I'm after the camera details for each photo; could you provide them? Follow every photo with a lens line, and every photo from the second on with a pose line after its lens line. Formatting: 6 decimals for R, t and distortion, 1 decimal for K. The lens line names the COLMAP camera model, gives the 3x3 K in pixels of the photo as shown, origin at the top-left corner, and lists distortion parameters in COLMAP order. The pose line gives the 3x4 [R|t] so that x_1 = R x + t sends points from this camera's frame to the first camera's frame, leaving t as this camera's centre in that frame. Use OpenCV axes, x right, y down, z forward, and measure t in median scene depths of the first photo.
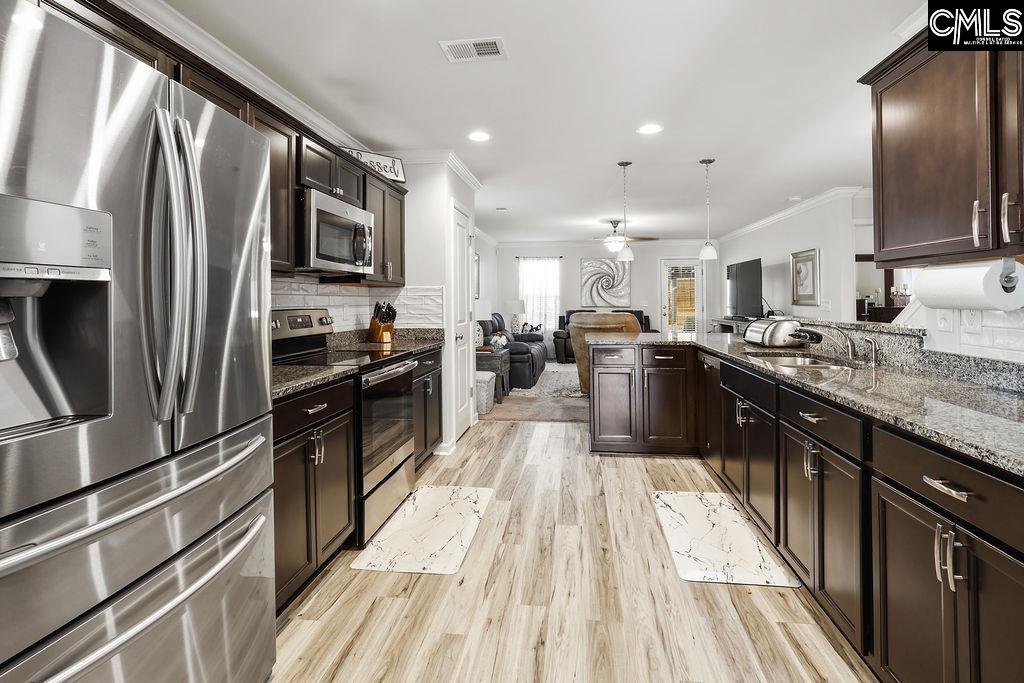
lens RADIAL K [[482.6, 0, 513.4], [0, 482.6, 291.5], [0, 0, 1]] dist [-0.001577, -0.000057]
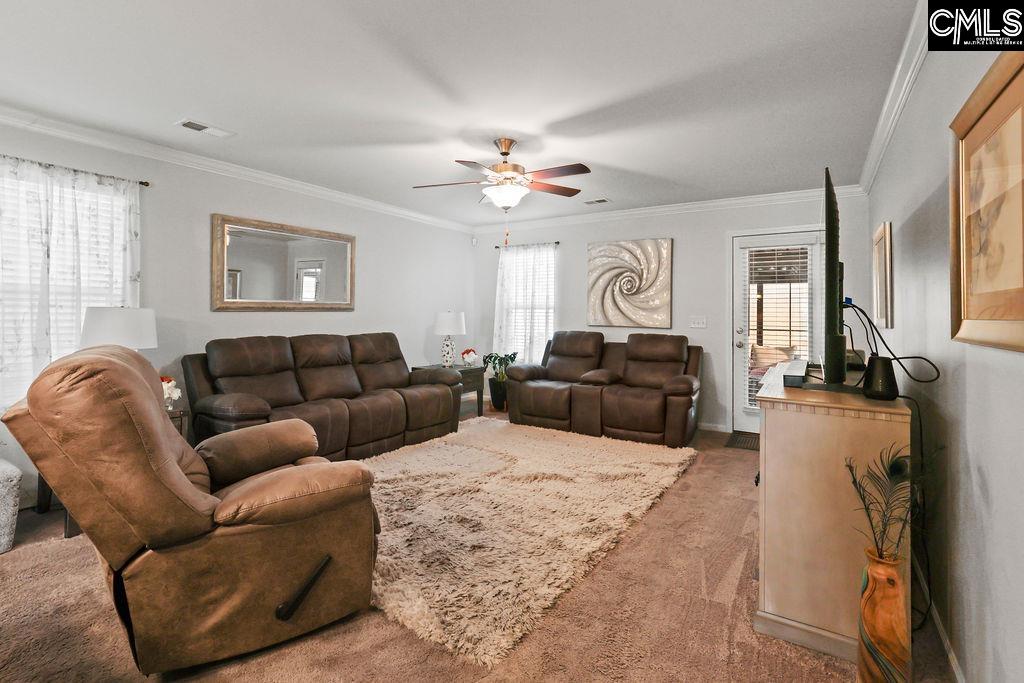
lens RADIAL K [[471.4, 0, 514.5], [0, 471.4, 309.6], [0, 0, 1]] dist [-0.000778, -0.000005]
pose [[0.907209, 0.009006, -0.420584, 0.536113], [-0.004952, 0.999930, 0.010728, 0.011121], [0.420651, -0.007650, 0.907190, 0.786834]]
